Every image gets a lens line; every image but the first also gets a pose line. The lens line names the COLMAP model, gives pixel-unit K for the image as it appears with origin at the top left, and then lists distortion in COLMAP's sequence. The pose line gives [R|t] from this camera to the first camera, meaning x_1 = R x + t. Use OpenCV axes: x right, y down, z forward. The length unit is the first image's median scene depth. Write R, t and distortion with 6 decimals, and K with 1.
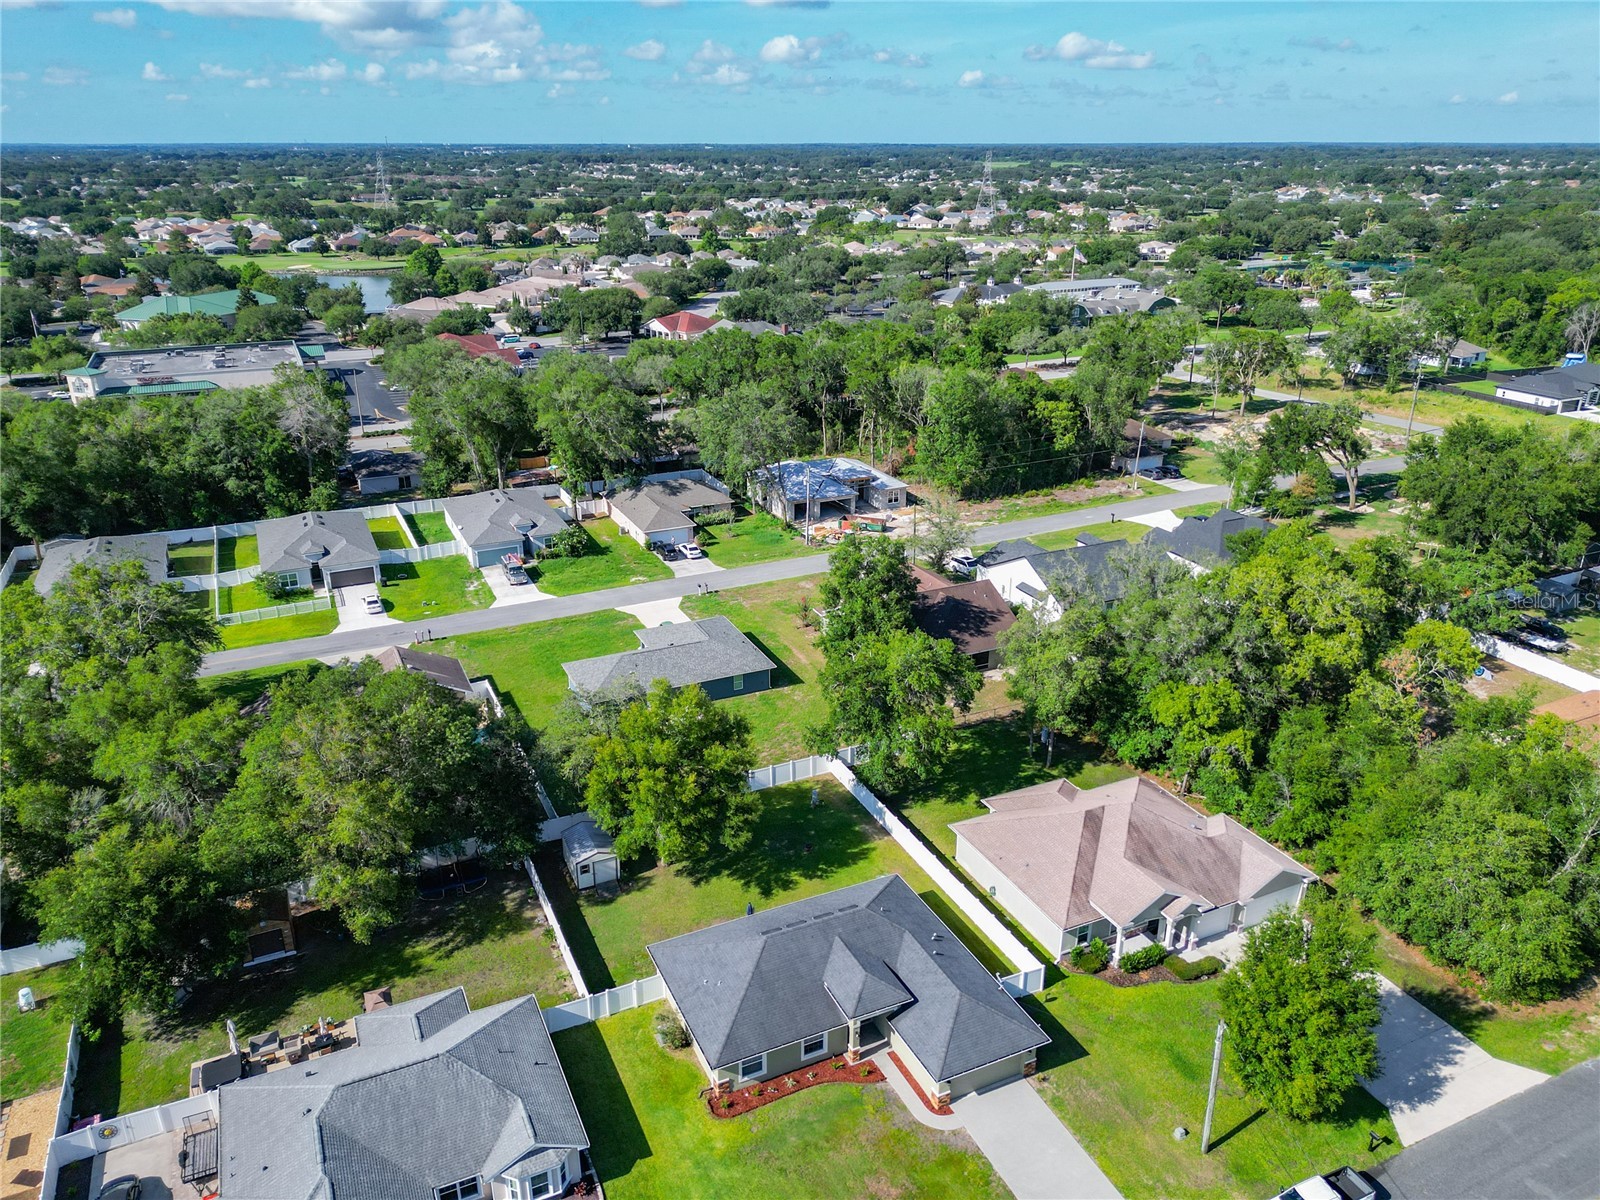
lens RADIAL K [[1162.6, 0, 809.9], [0, 1162.6, 608.0], [0, 0, 1]] dist [0.040128, -0.044234]
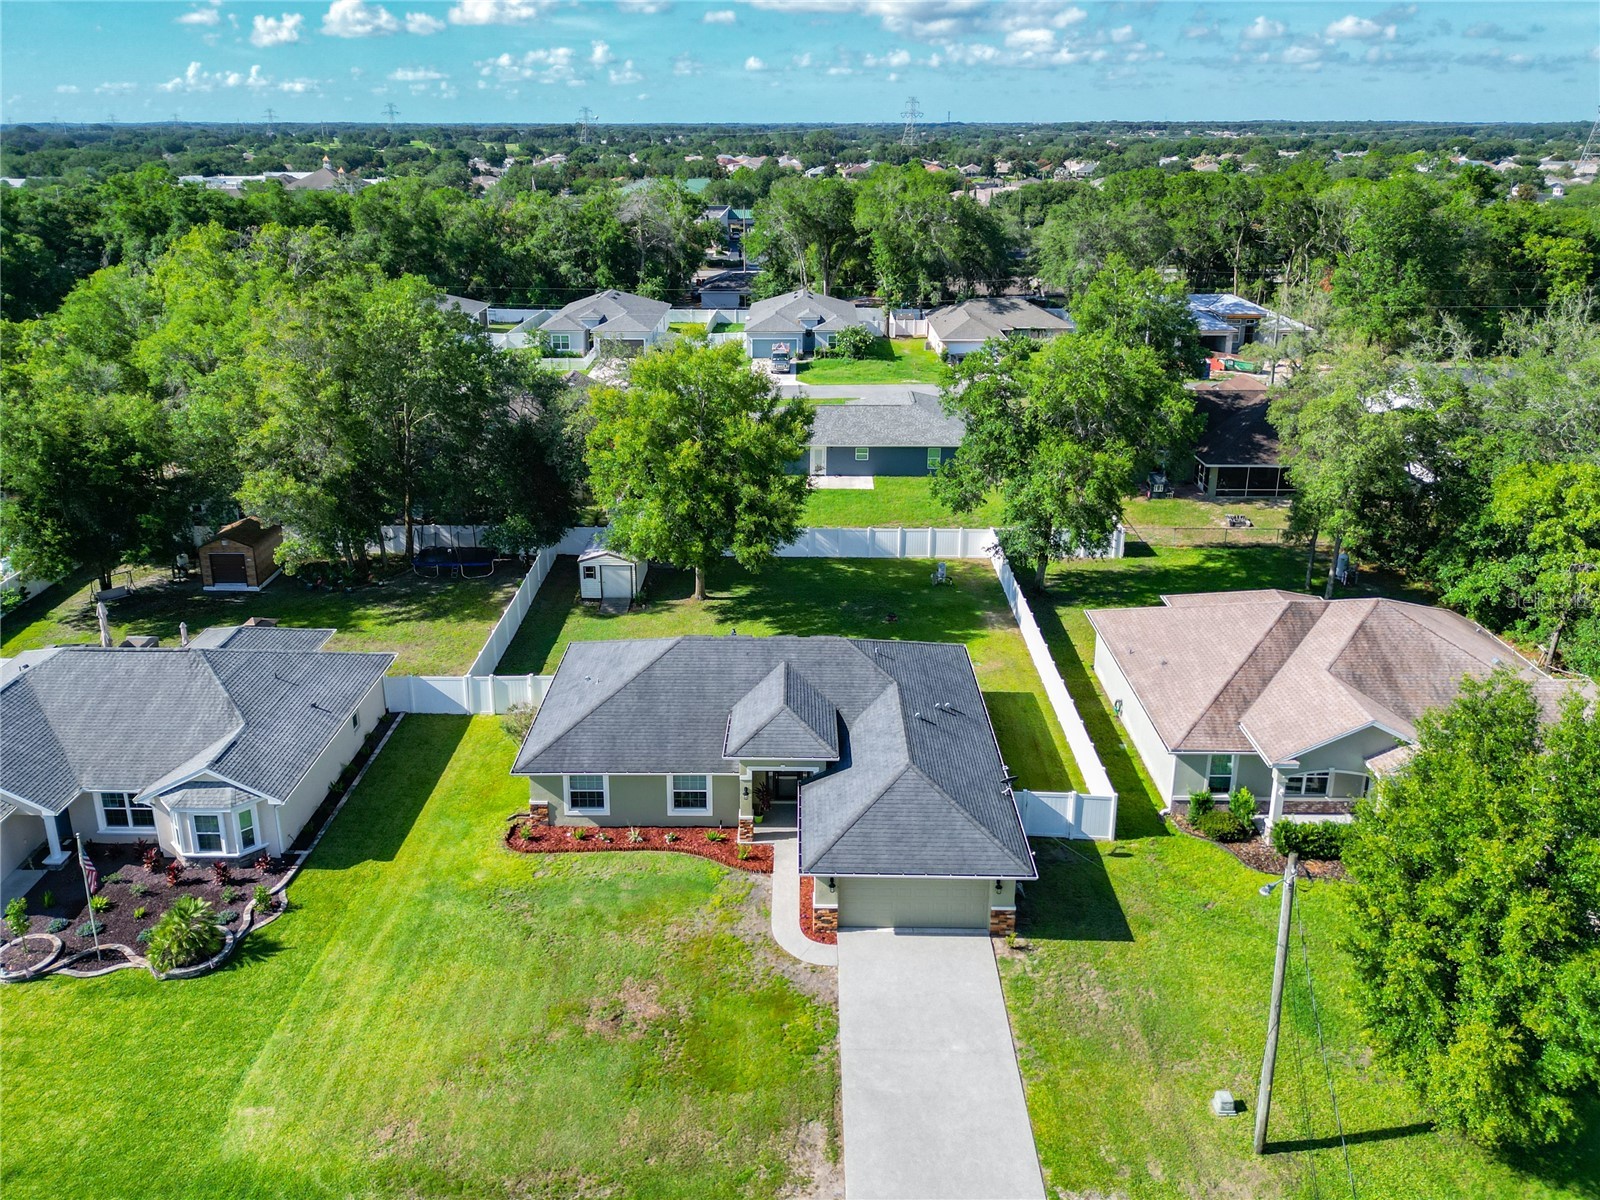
lens RADIAL K [[1214.0, 0, 780.8], [0, 1214.0, 465.1], [0, 0, 1]] dist [0.026196, -0.034280]
pose [[0.896107, 0.120557, -0.427151, 0.241213], [-0.163776, 0.984302, -0.065776, 0.175463], [0.412515, 0.128899, 0.901785, 0.297301]]
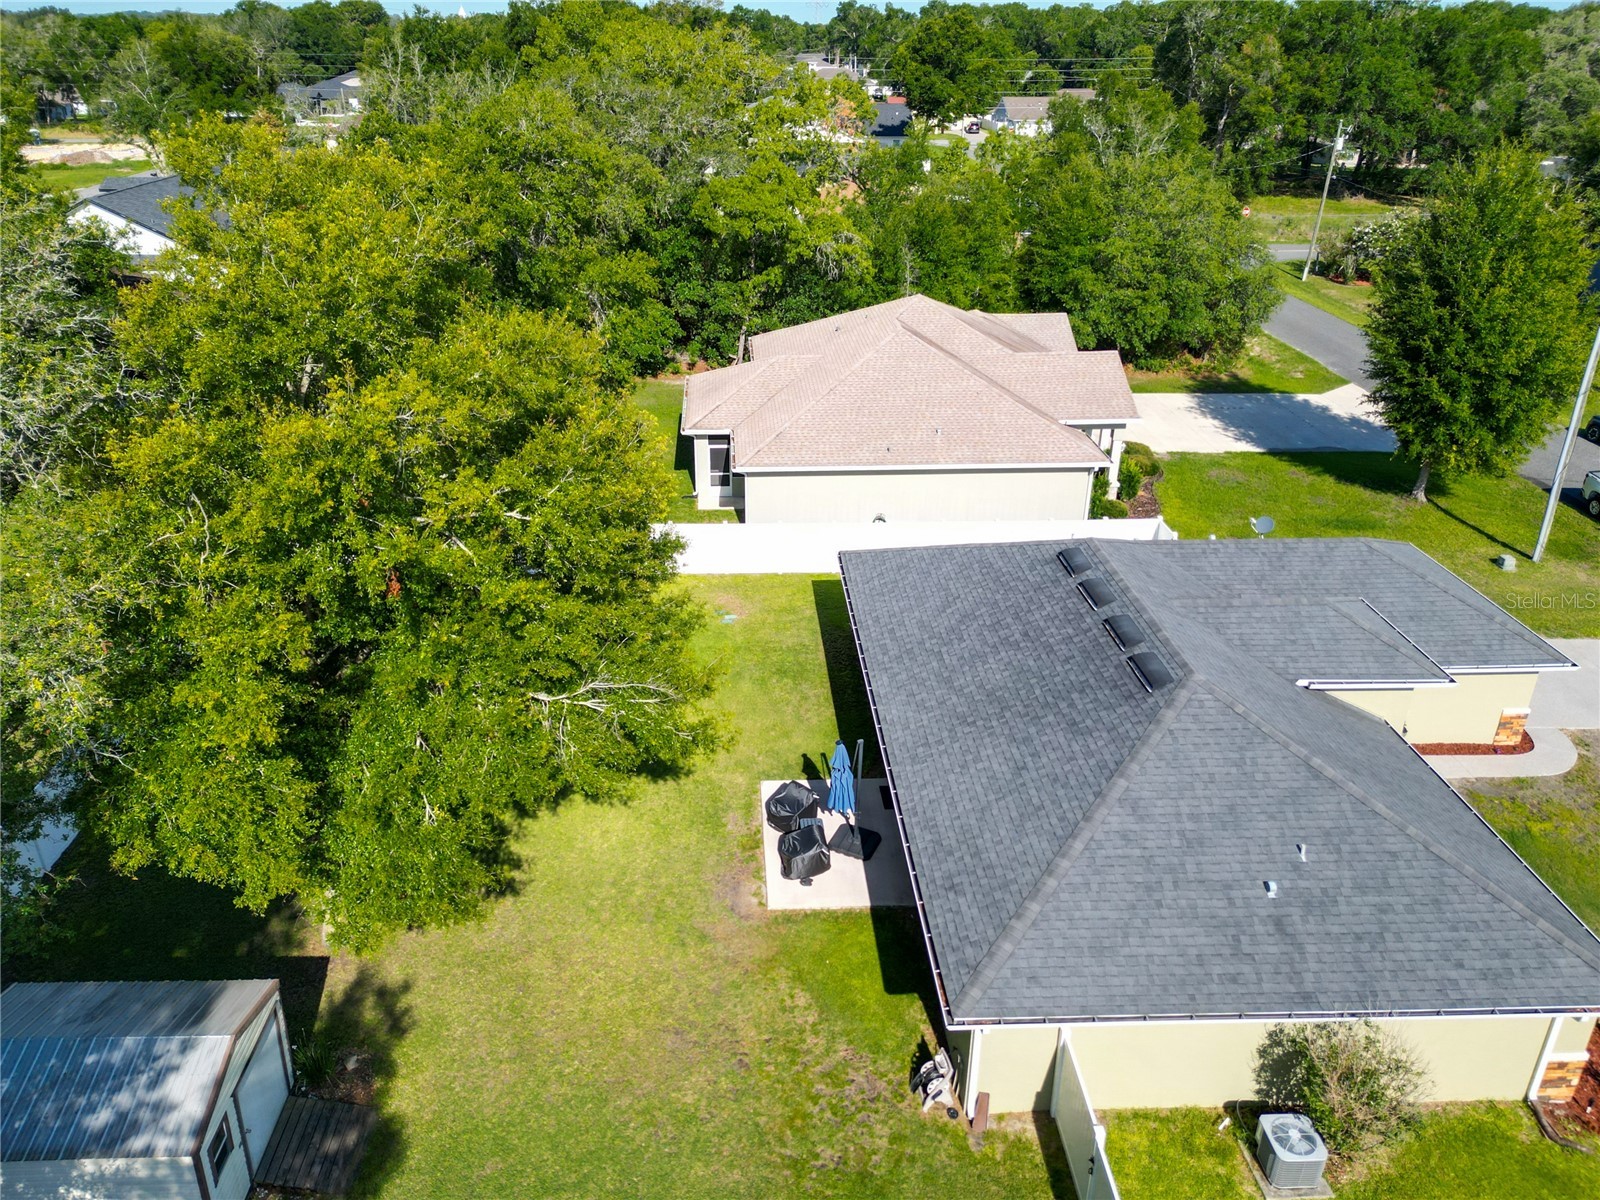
lens RADIAL K [[1131.4, 0, 744.1], [0, 1131.4, 542.0], [0, 0, 1]] dist [0.041764, -0.048935]
pose [[0.396339, -0.377259, 0.837013, -0.266254], [0.351339, 0.904603, 0.241358, 0.104888], [-0.848220, 0.198415, 0.491075, 0.754547]]
